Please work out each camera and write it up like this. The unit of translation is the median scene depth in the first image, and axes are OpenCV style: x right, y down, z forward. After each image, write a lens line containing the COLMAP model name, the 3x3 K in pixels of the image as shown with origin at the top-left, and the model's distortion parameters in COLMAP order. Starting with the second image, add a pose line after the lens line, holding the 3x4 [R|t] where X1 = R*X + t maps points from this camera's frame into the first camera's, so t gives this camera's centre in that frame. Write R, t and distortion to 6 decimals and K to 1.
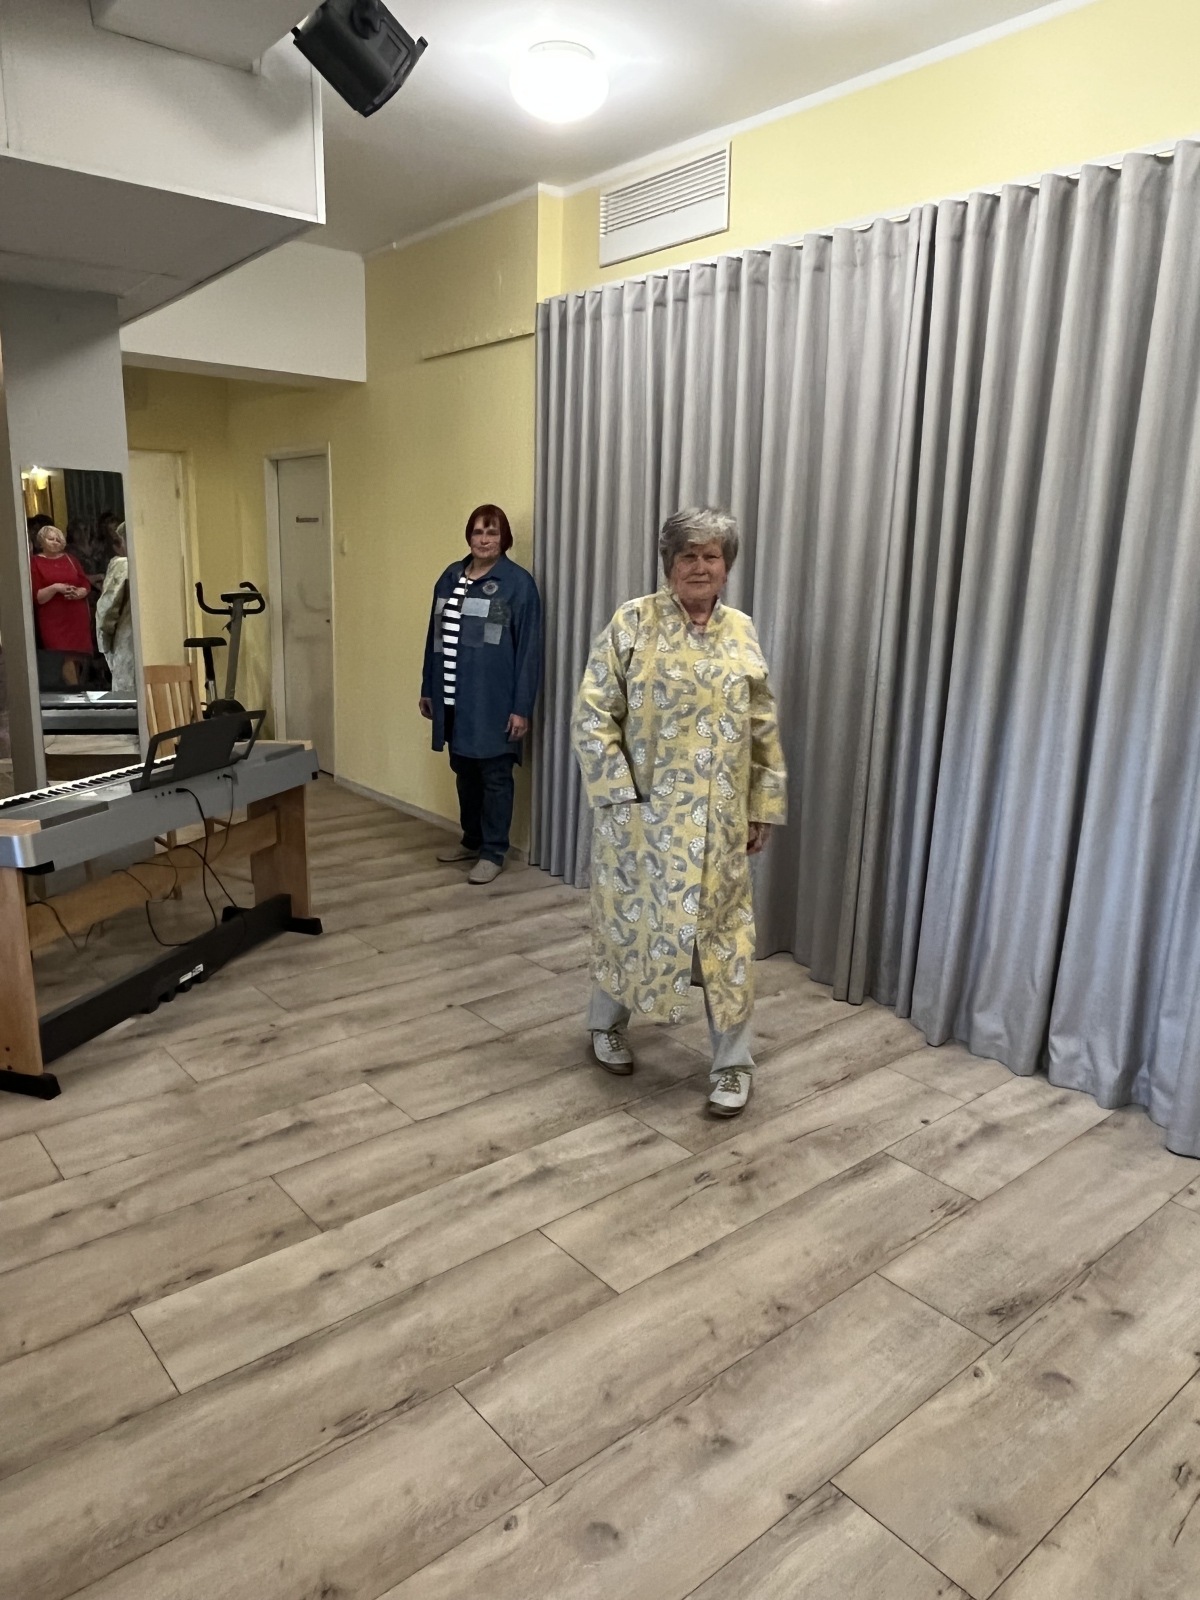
lens RADIAL K [[1083.2, 0, 609.7], [0, 1083.2, 797.7], [0, 0, 1]] dist [-0.000367, -0.004502]
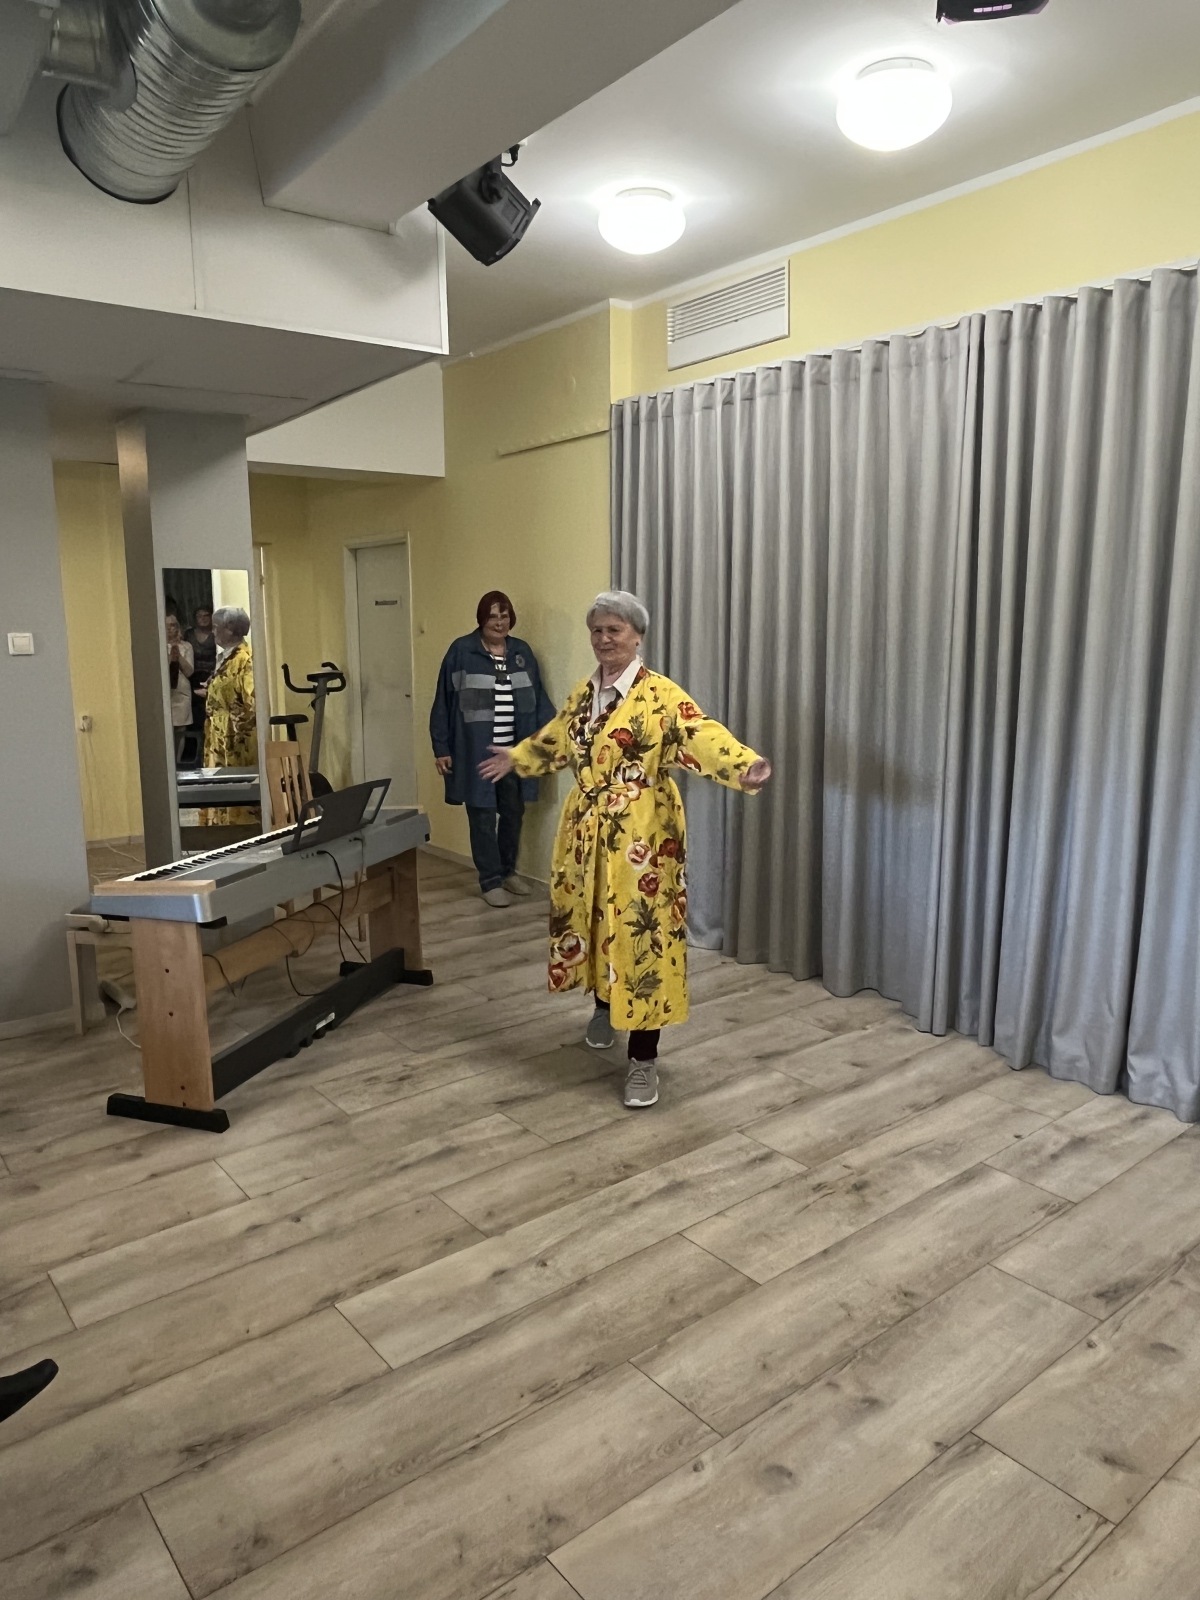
lens RADIAL K [[1083.2, 0, 608.3], [0, 1083.2, 795.7], [0, 0, 1]] dist [-0.000367, -0.004502]
pose [[0.999066, -0.030171, -0.030935, -0.075842], [0.028243, 0.997740, -0.060963, 0.012636], [0.032705, 0.060032, 0.997661, -0.118933]]
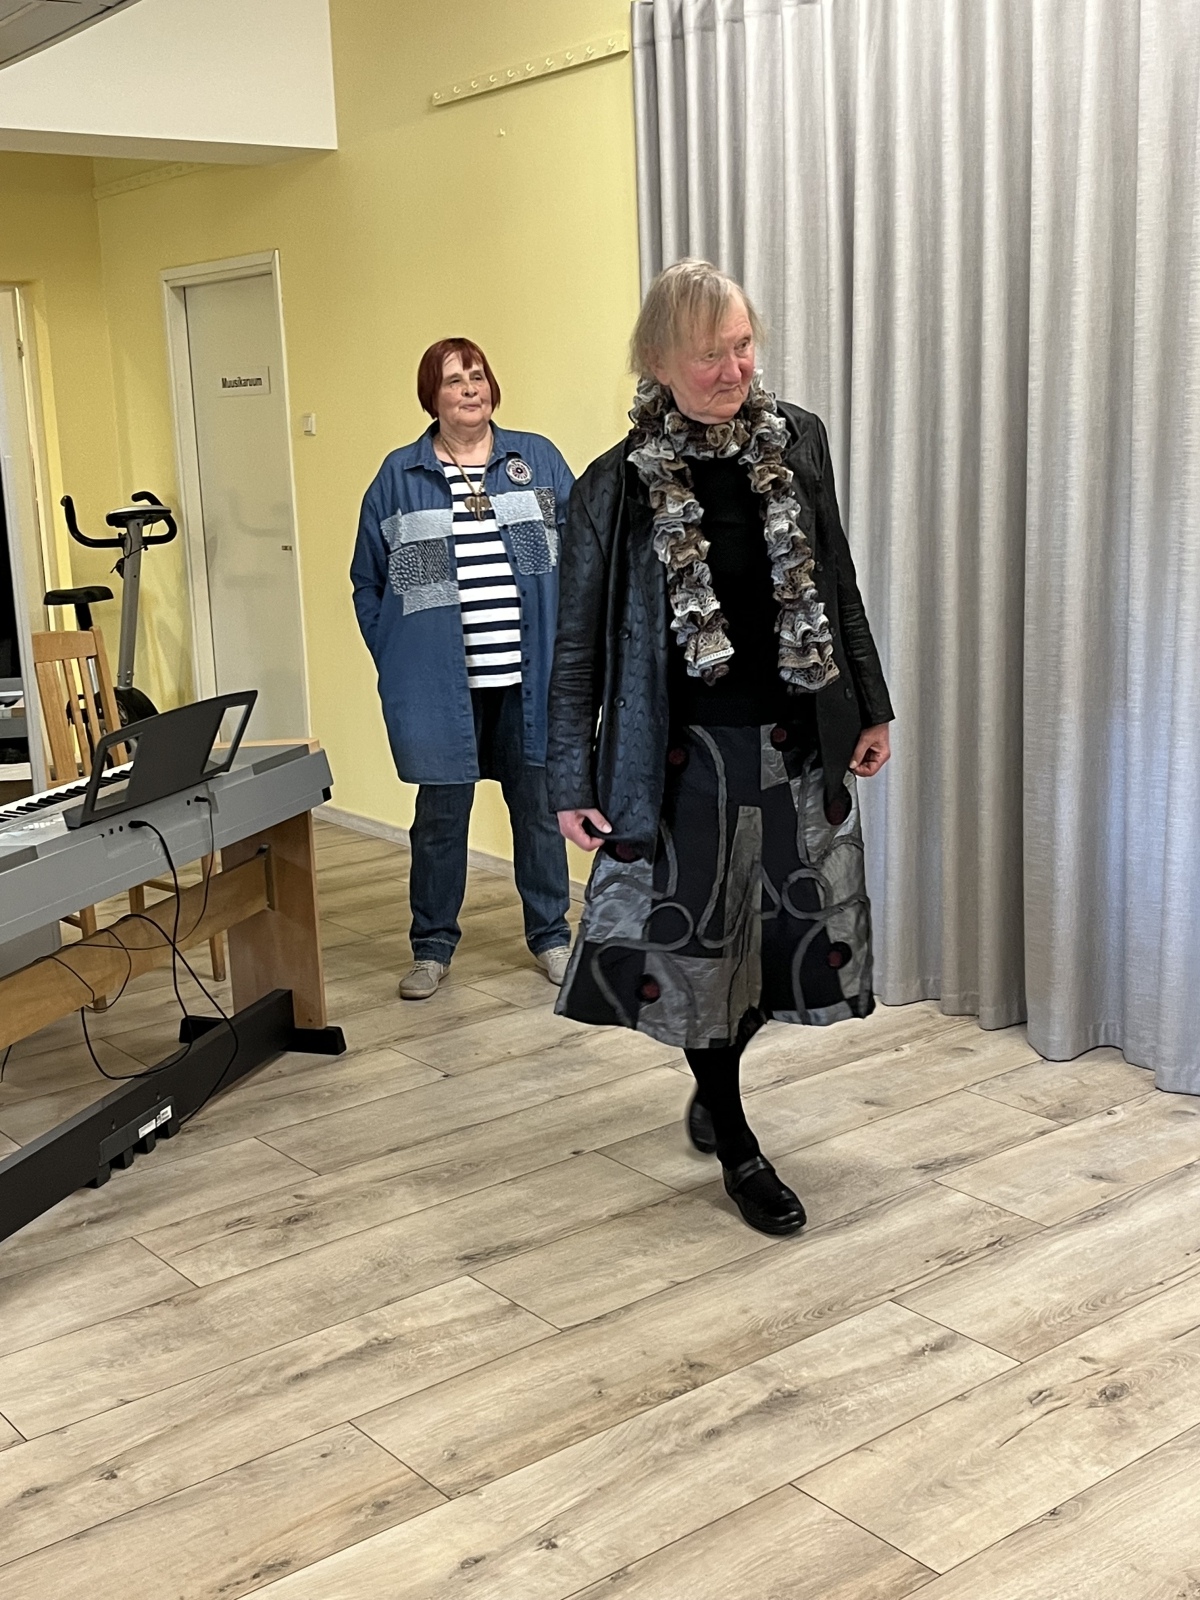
lens RADIAL K [[1875.7, 0, 625.1], [0, 1875.7, 802.7], [0, 0, 1]] dist [0.031940, 0.000000]
pose [[0.997544, -0.054339, -0.044185, -0.077051], [0.053595, 0.998403, -0.017839, 0.017367], [0.045084, 0.015427, 0.998864, -0.079957]]
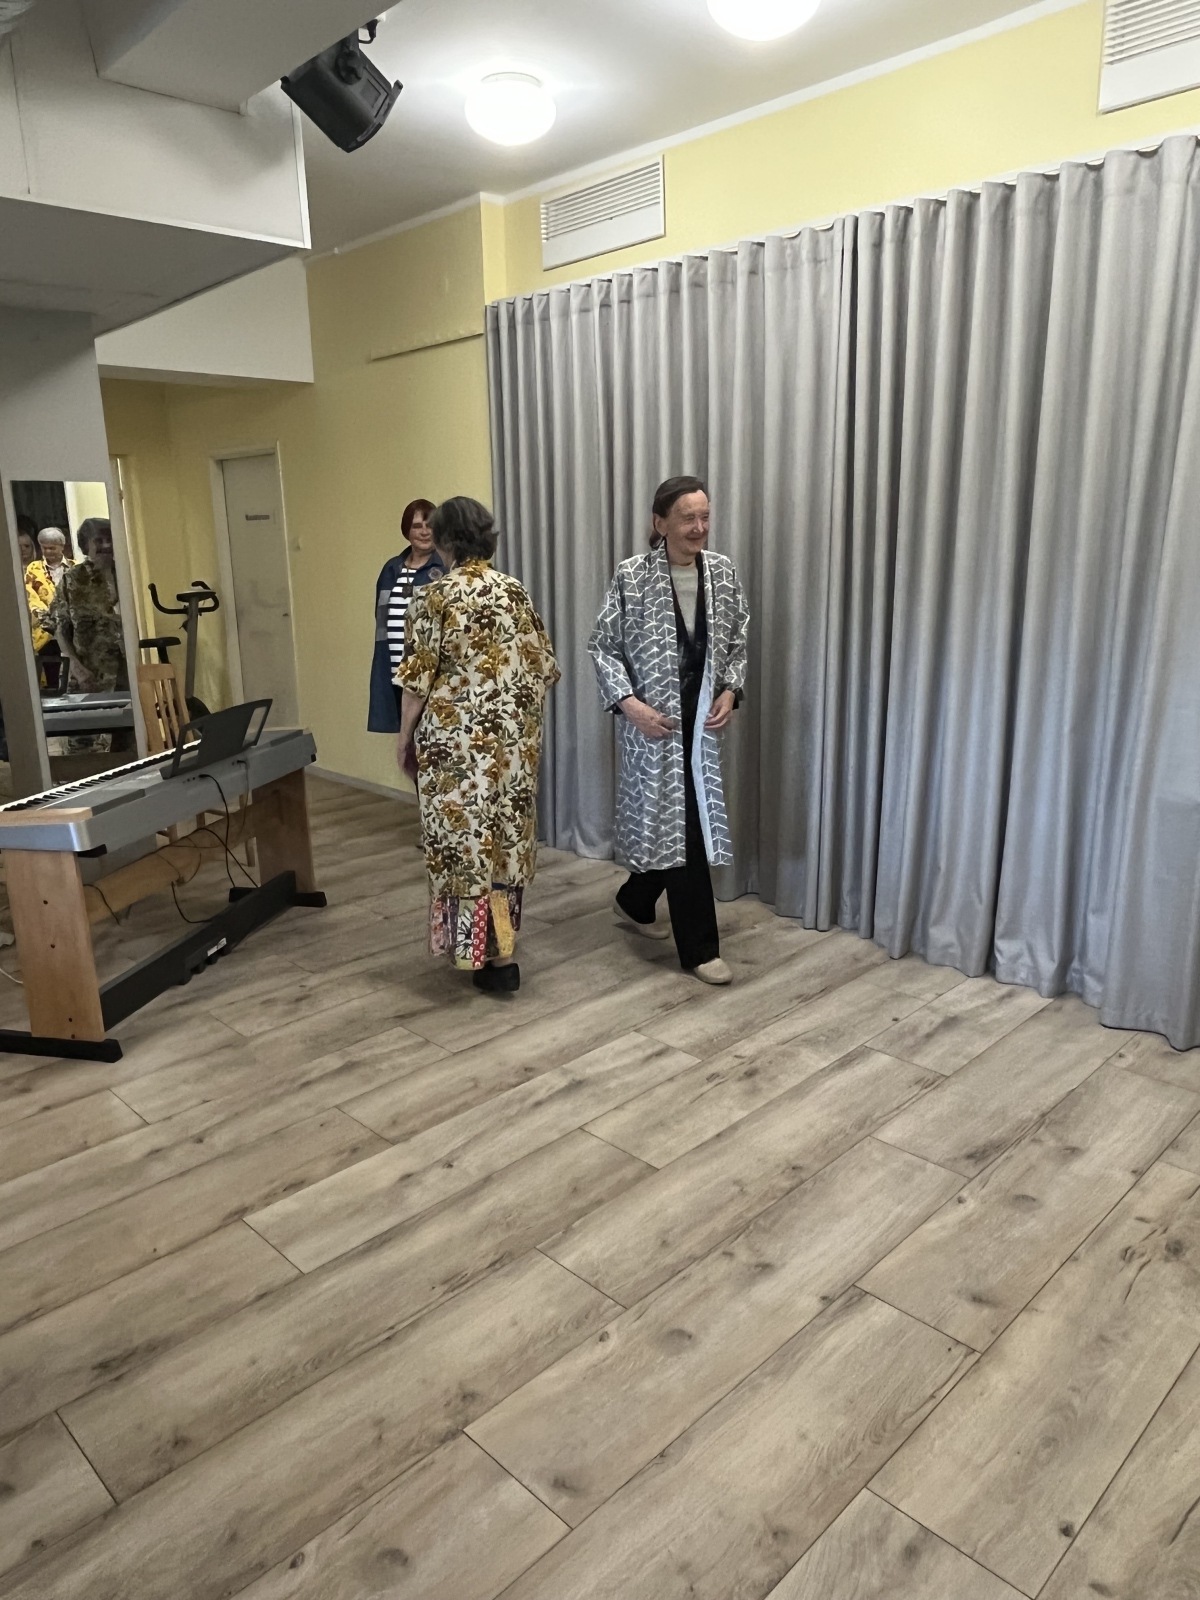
lens RADIAL K [[1083.2, 0, 614.2], [0, 1083.2, 796.2], [0, 0, 1]] dist [-0.000367, -0.004502]
pose [[0.995462, -0.063710, 0.070682, -0.074472], [0.062480, 0.997856, 0.019489, 0.020564], [-0.071772, -0.014984, 0.997309, -0.127232]]
